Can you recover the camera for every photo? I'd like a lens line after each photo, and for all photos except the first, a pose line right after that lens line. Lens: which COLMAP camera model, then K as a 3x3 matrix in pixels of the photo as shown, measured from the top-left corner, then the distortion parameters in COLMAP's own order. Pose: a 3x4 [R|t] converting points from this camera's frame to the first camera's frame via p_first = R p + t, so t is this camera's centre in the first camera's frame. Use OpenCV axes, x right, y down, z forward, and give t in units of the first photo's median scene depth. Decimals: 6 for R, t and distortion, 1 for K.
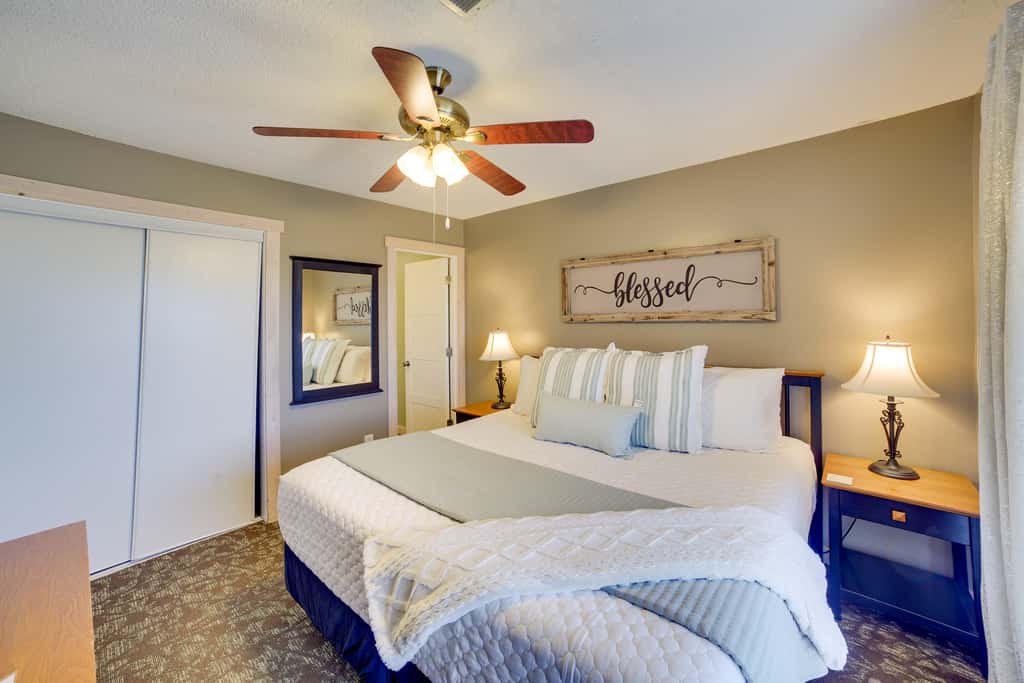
lens RADIAL K [[426.1, 0, 550.0], [0, 426.1, 320.1], [0, 0, 1]] dist [-0.048832, 0.000386]
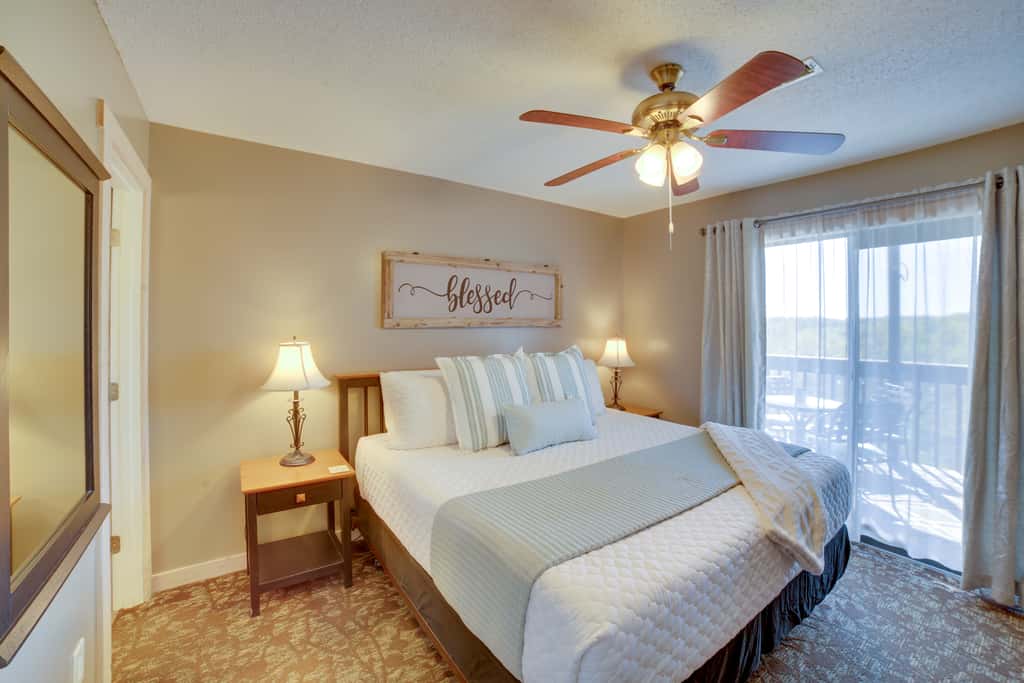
lens RADIAL K [[429.4, 0, 516.4], [0, 429.4, 336.8], [0, 0, 1]] dist [-0.118048, 0.041618]
pose [[0.263485, -0.017354, 0.964508, -0.742702], [0.001468, 0.999844, 0.017588, 0.008885], [-0.964662, -0.003218, 0.263469, 0.625467]]
